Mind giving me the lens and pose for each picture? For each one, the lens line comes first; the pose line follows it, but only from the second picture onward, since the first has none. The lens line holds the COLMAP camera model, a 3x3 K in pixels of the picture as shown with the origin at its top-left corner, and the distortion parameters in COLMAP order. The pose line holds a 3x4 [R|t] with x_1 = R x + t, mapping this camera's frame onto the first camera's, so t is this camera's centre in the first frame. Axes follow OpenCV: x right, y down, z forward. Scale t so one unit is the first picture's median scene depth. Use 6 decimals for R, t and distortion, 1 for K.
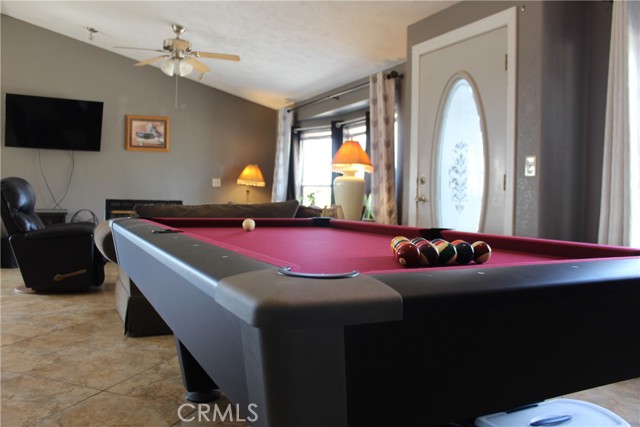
lens RADIAL K [[529.9, 0, 317.8], [0, 529.9, 213.9], [0, 0, 1]] dist [-0.143110, 0.087651]
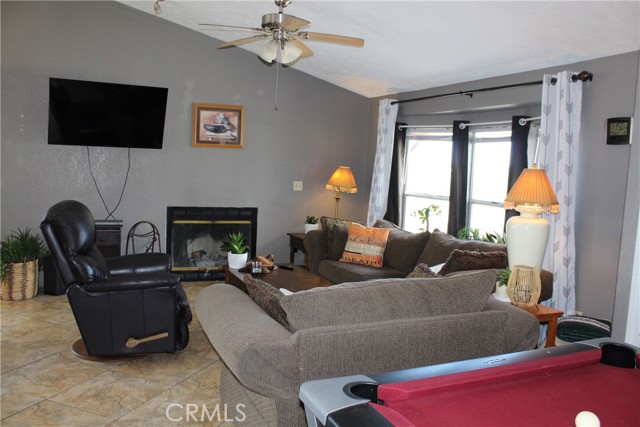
lens RADIAL K [[529.9, 0, 319.4], [0, 529.9, 212.0], [0, 0, 1]] dist [-0.143110, 0.087651]
pose [[0.998937, 0.028190, -0.036481, -0.179980], [-0.025922, 0.997788, 0.061215, -0.099622], [0.038126, -0.060204, 0.997458, 0.234197]]
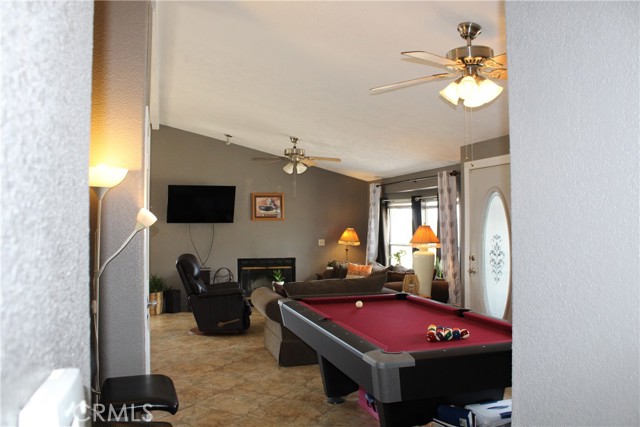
lens RADIAL K [[529.9, 0, 314.0], [0, 529.9, 213.8], [0, 0, 1]] dist [-0.143110, 0.087651]
pose [[0.984422, -0.029855, -0.173267, 0.016838], [0.021266, 0.998461, -0.051221, -0.089827], [0.174529, 0.046738, 0.983542, -0.361348]]
